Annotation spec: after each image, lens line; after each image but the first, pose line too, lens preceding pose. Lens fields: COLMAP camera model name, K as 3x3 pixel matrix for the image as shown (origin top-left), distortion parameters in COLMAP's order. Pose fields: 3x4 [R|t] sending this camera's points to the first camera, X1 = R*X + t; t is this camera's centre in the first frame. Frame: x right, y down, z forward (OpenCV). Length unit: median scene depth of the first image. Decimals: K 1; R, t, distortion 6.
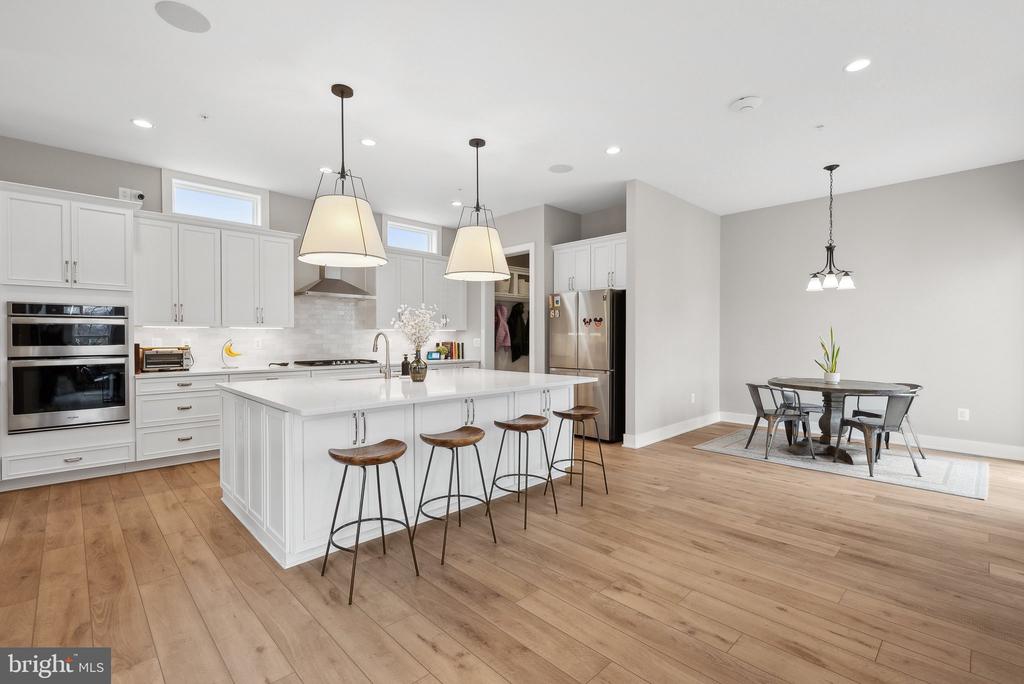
lens RADIAL K [[462.1, 0, 493.7], [0, 462.1, 338.6], [0, 0, 1]] dist [-0.000955, 0.001176]
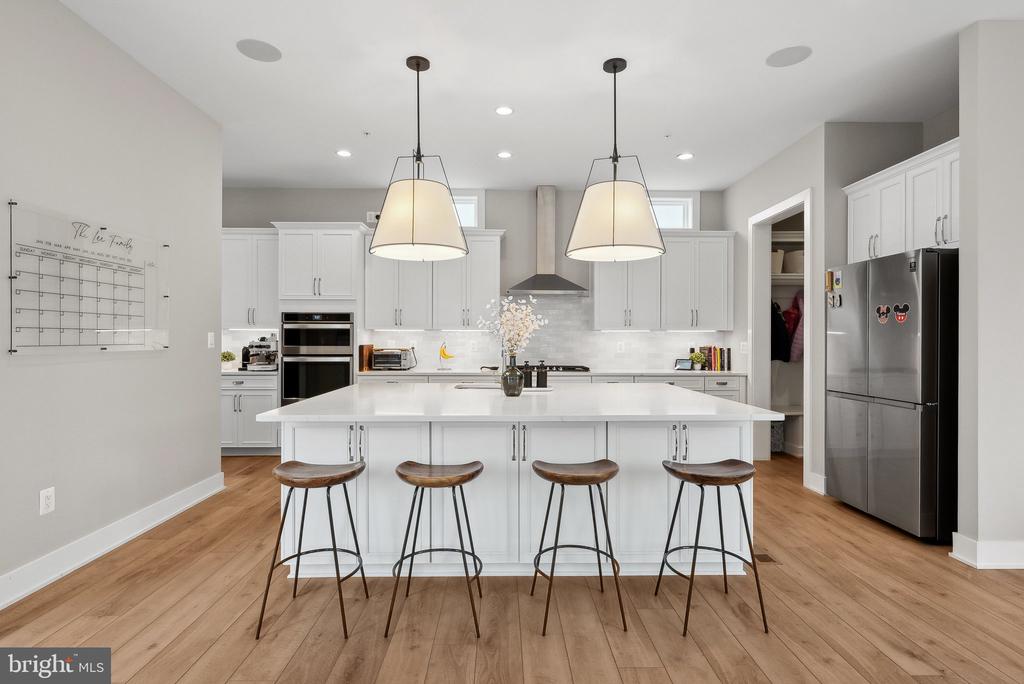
lens RADIAL K [[513.2, 0, 495.0], [0, 513.2, 336.3], [0, 0, 1]] dist [0.002684, 0.000024]
pose [[0.735743, -0.003456, -0.677252, 0.341952], [-0.004311, 0.999943, -0.009786, 0.000142], [0.677247, 0.010120, 0.735686, 0.283315]]
